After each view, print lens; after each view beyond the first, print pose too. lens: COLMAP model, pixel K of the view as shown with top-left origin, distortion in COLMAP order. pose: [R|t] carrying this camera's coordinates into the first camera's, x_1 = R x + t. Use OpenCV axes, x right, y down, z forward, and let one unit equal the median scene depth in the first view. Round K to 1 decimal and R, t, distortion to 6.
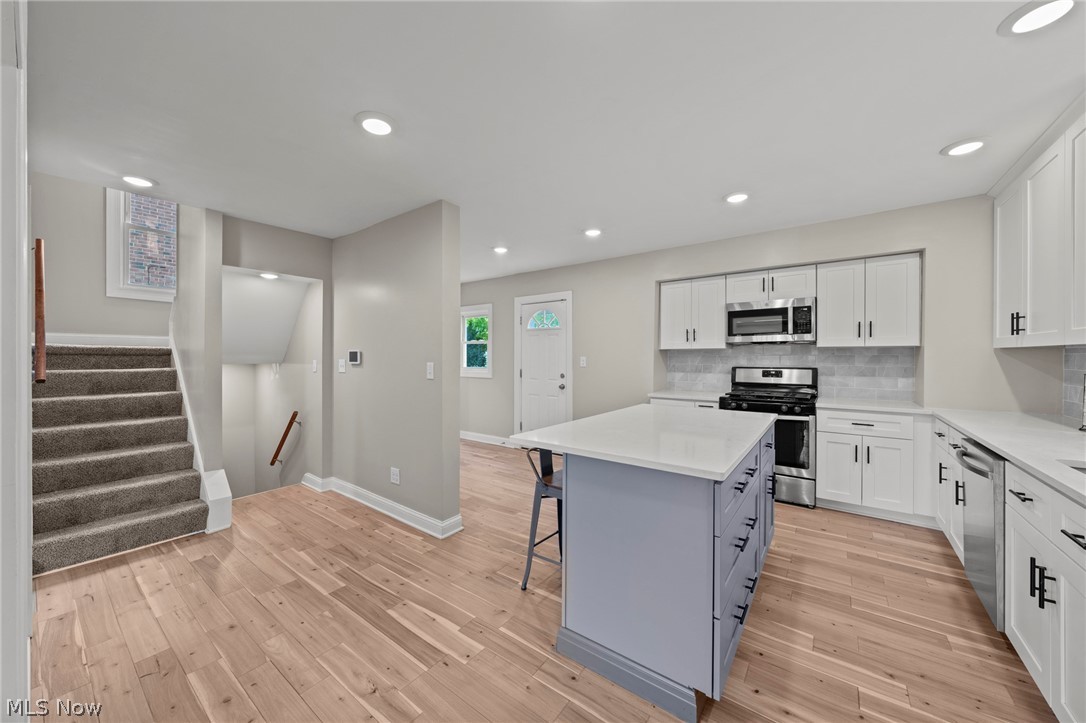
lens RADIAL K [[391.4, 0, 538.9], [0, 391.4, 358.3], [0, 0, 1]] dist [-0.002072, 0.000324]
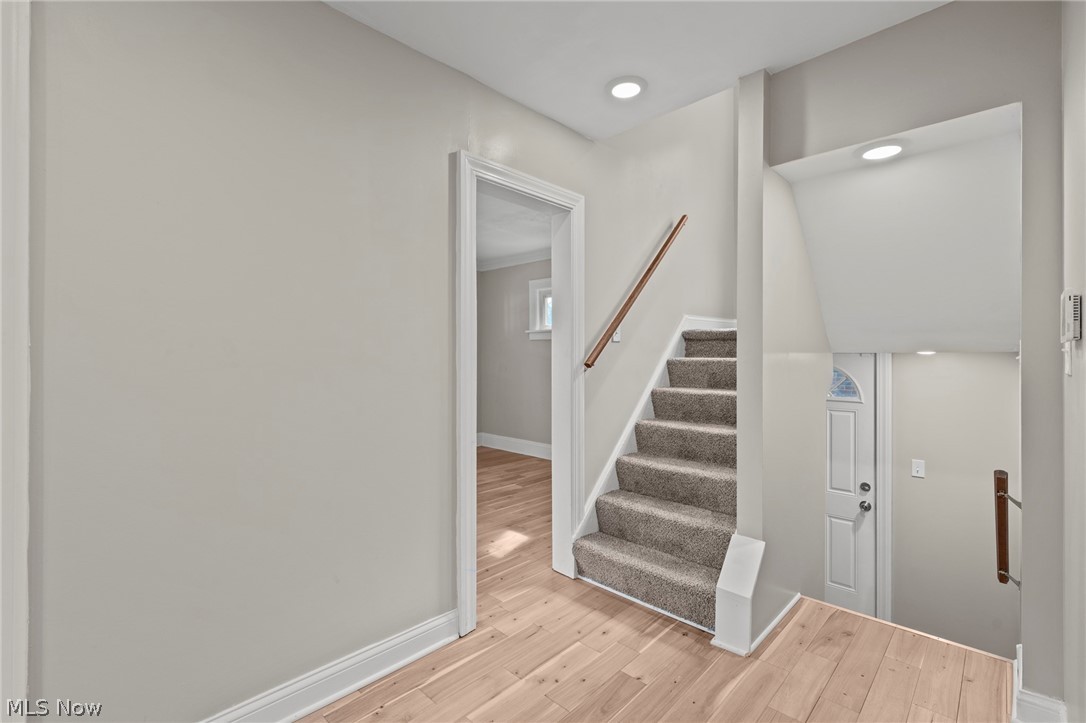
lens RADIAL K [[482.9, 0, 546.9], [0, 482.9, 355.6], [0, 0, 1]] dist [0.002265, -0.000144]
pose [[-0.121876, -0.010044, -0.992494, -0.104596], [-0.003979, 0.999946, -0.009631, 0.034575], [0.992537, 0.002776, -0.121909, 0.760007]]
